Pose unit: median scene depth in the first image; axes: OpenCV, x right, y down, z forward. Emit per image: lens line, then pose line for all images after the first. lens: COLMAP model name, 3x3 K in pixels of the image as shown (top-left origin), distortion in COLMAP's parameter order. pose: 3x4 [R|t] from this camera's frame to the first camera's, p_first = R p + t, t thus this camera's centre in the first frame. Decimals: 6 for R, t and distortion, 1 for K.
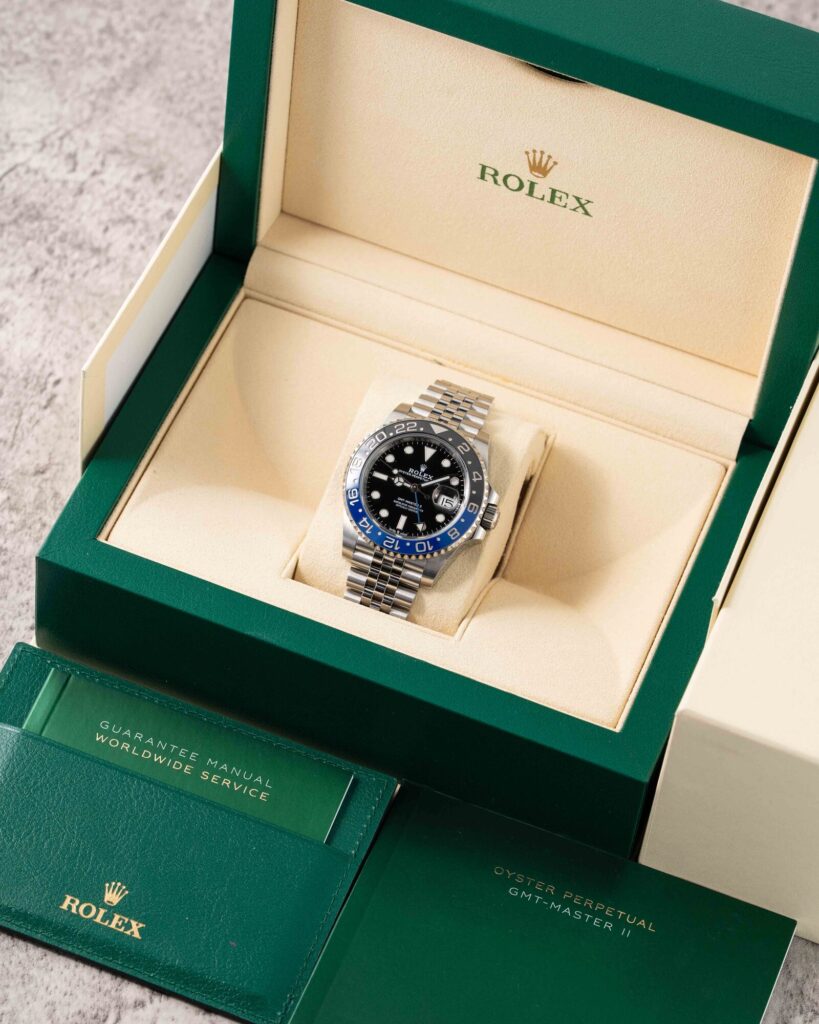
lens RADIAL K [[4759.4, 0, 409.4], [0, 4759.4, 513.3], [0, 0, 1]] dist [-0.033502, 0.000000]
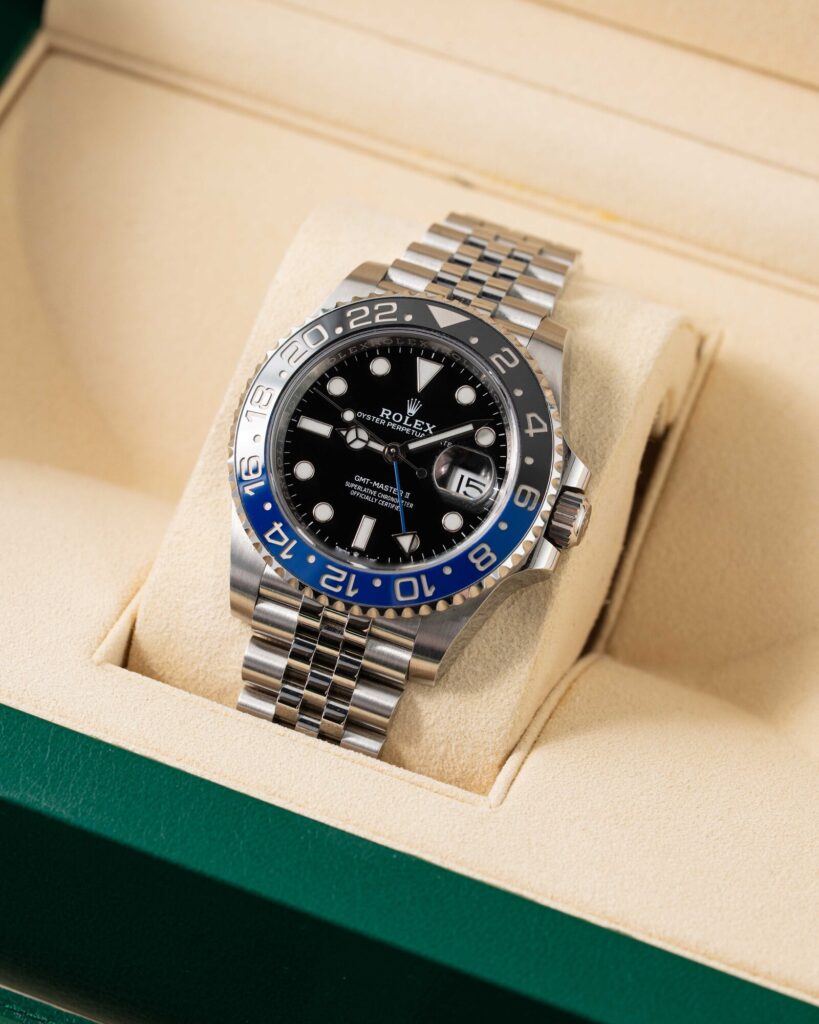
lens RADIAL K [[4759.4, 0, 409.4], [0, 4759.4, 508.9], [0, 0, 1]] dist [-0.033502, 0.000000]
pose [[0.998829, -0.013166, -0.046559, 0.022617], [0.013002, 0.999908, -0.003825, 0.001444], [0.046605, 0.003215, 0.998908, 0.563448]]
